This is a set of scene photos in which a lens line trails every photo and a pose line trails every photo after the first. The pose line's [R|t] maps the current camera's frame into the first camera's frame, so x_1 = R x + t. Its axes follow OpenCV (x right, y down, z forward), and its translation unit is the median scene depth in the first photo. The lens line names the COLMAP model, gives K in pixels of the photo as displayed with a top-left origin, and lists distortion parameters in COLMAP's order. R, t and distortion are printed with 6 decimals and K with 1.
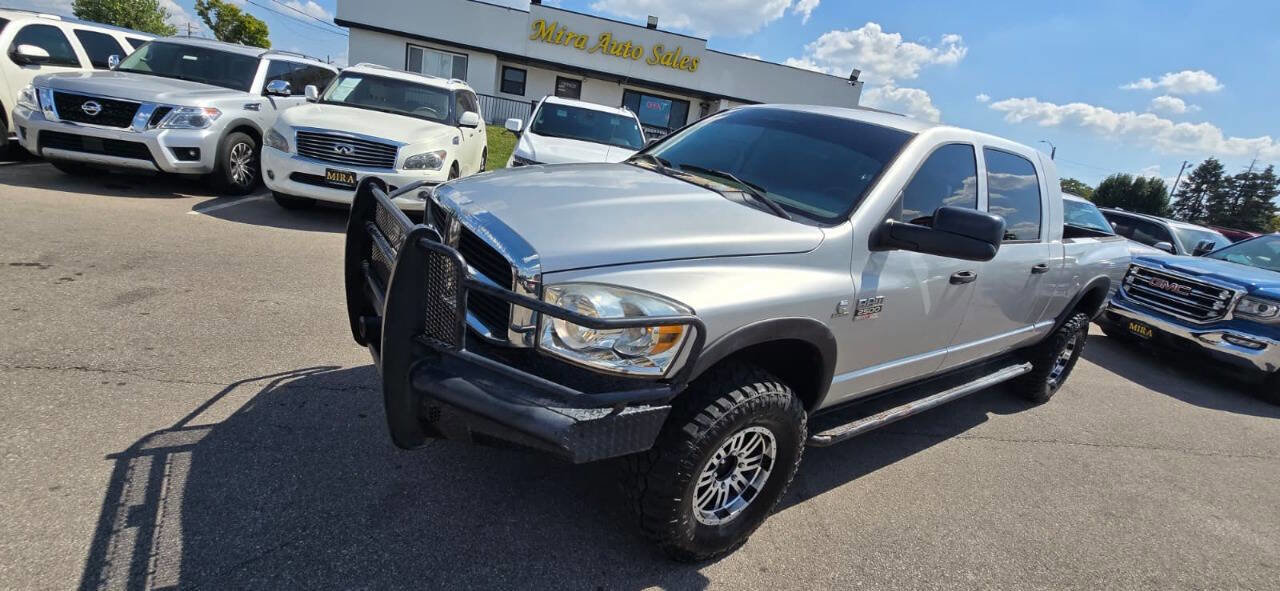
lens RADIAL K [[526.8, 0, 638.4], [0, 526.8, 287.3], [0, 0, 1]] dist [-0.003748, 0.000867]
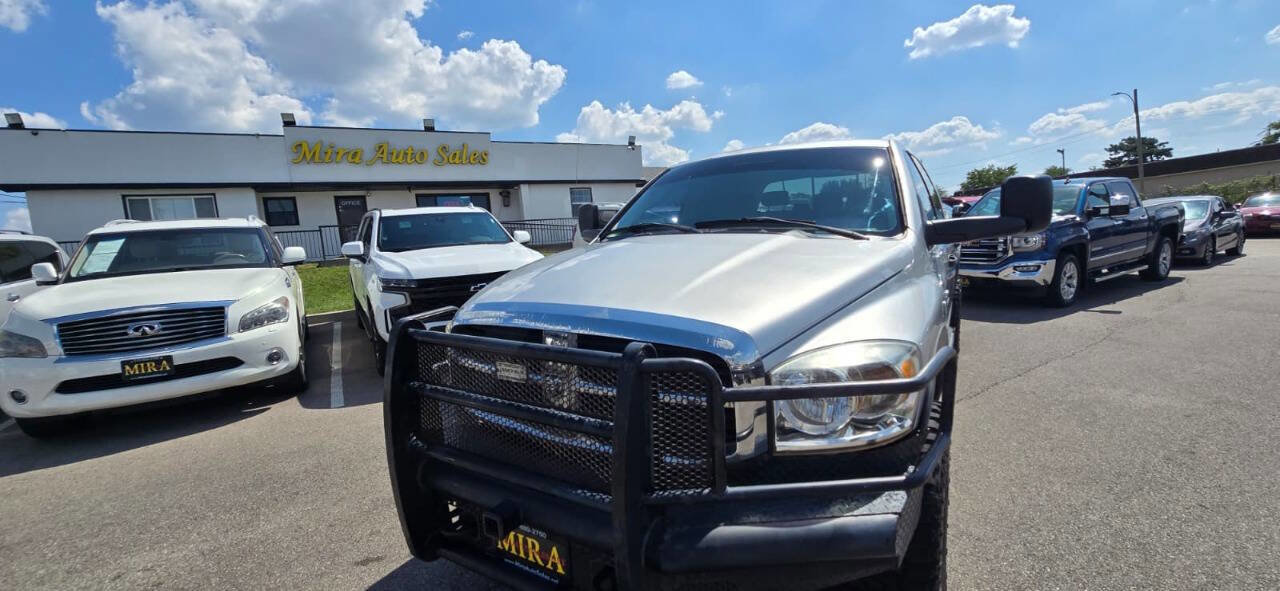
lens RADIAL K [[526.8, 0, 643.9], [0, 526.8, 294.2], [0, 0, 1]] dist [-0.003748, 0.000867]
pose [[0.895822, -0.268303, 0.354284, -0.145663], [0.313025, 0.946821, -0.074460, -0.028512], [-0.315465, 0.177603, 0.932169, 0.068914]]
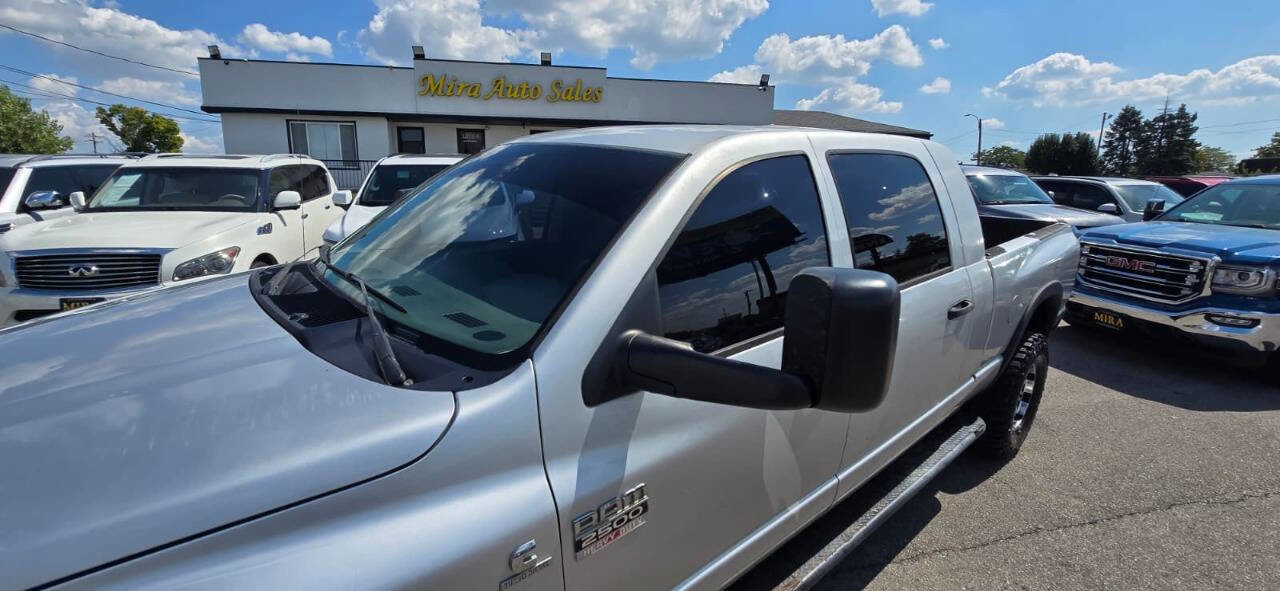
lens RADIAL K [[539.7, 0, 621.4], [0, 539.7, 288.2], [0, 0, 1]] dist [-0.002412, -0.000627]
pose [[0.984787, -0.167679, 0.045597, 0.144885], [0.170201, 0.983667, -0.058575, -0.045256], [-0.035031, 0.065445, 0.997241, 0.151116]]
